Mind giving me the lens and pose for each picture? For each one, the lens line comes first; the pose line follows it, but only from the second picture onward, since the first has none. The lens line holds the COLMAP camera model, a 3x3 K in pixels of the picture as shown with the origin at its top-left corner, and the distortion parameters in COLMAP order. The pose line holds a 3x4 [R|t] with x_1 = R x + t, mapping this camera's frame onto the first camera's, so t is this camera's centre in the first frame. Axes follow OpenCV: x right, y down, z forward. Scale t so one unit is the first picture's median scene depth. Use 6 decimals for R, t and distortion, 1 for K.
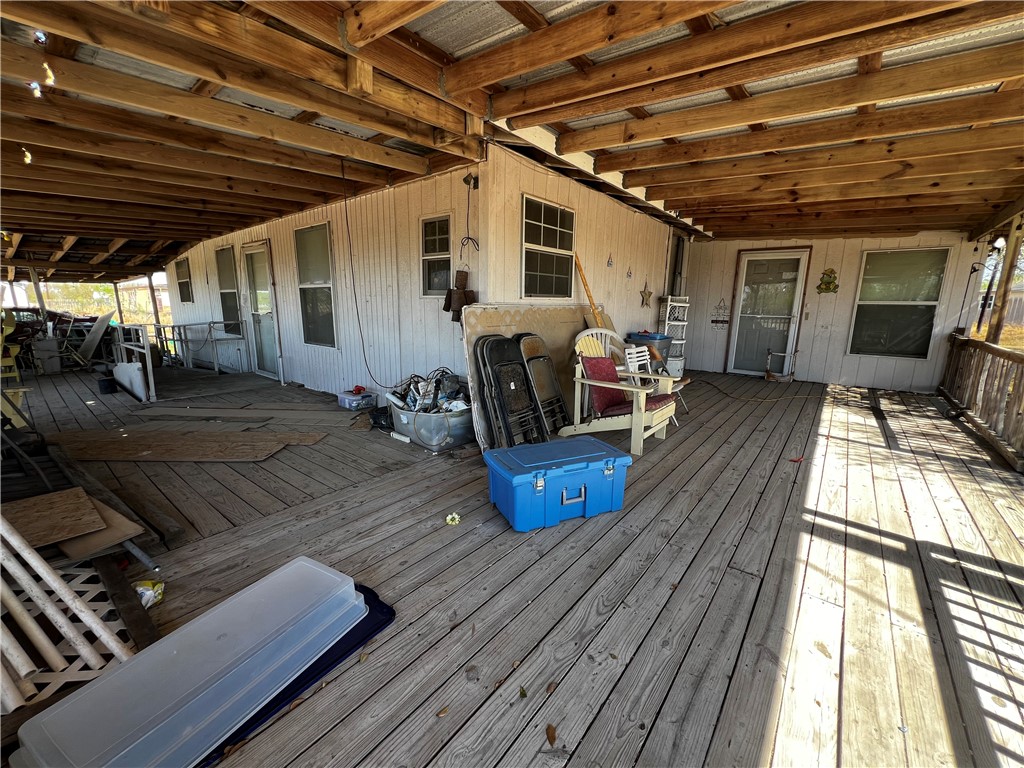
lens RADIAL K [[411.6, 0, 516.5], [0, 411.6, 383.3], [0, 0, 1]] dist [-0.003375, 0.000972]
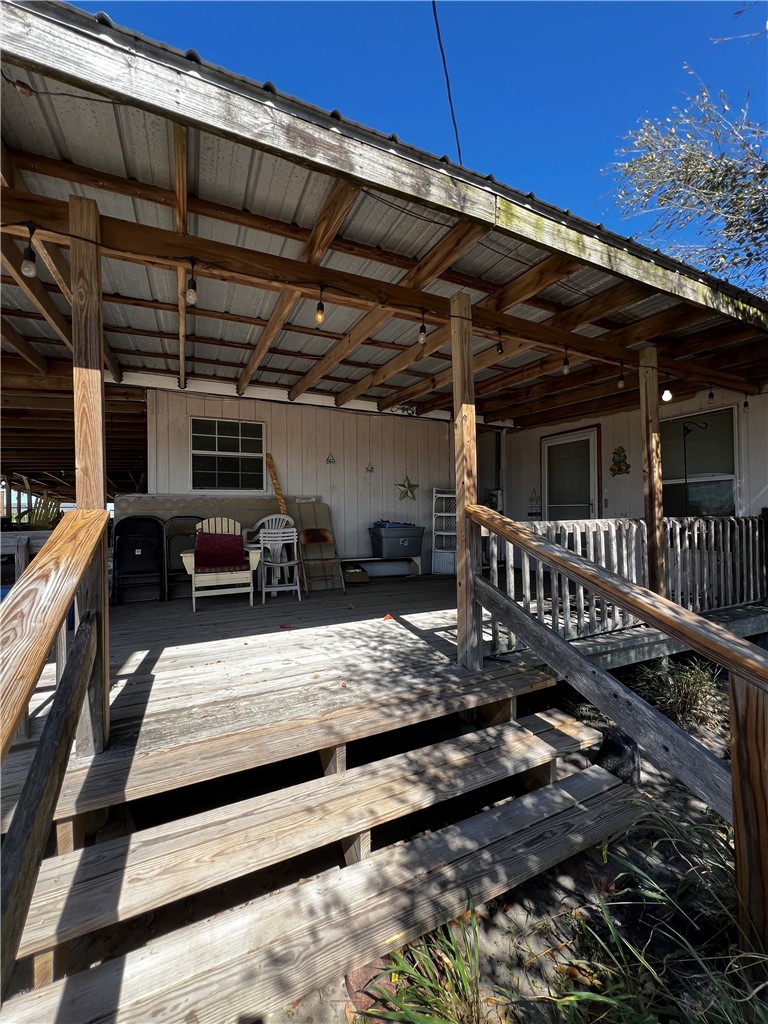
lens RADIAL K [[411.6, 0, 380.9], [0, 411.6, 510.1], [0, 0, 1]] dist [-0.003375, 0.000972]
pose [[0.897382, -0.027638, -0.440389, 1.159343], [-0.066040, 0.978383, -0.195971, 0.074937], [0.436285, 0.204944, 0.876158, 0.126286]]
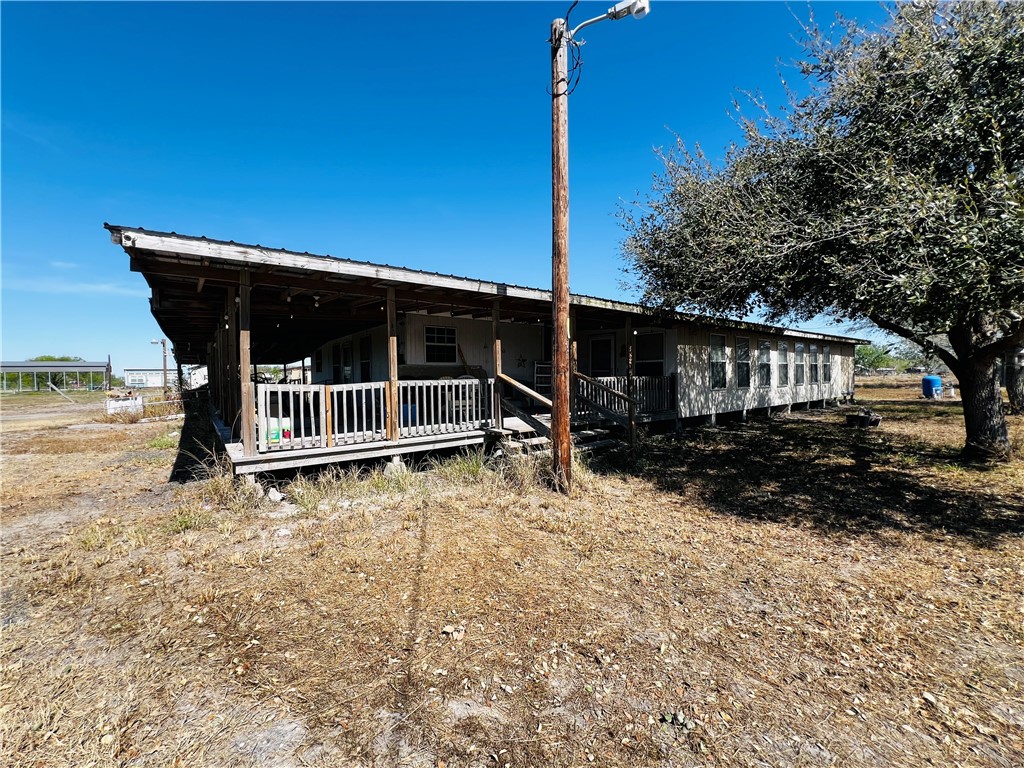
lens RADIAL K [[411.6, 0, 513.3], [0, 411.6, 384.4], [0, 0, 1]] dist [-0.003375, 0.000972]
pose [[0.972219, -0.017244, -0.233437, 1.189918], [-0.025511, 0.983536, -0.178901, 0.389706], [0.232679, 0.179886, 0.955773, -1.371022]]
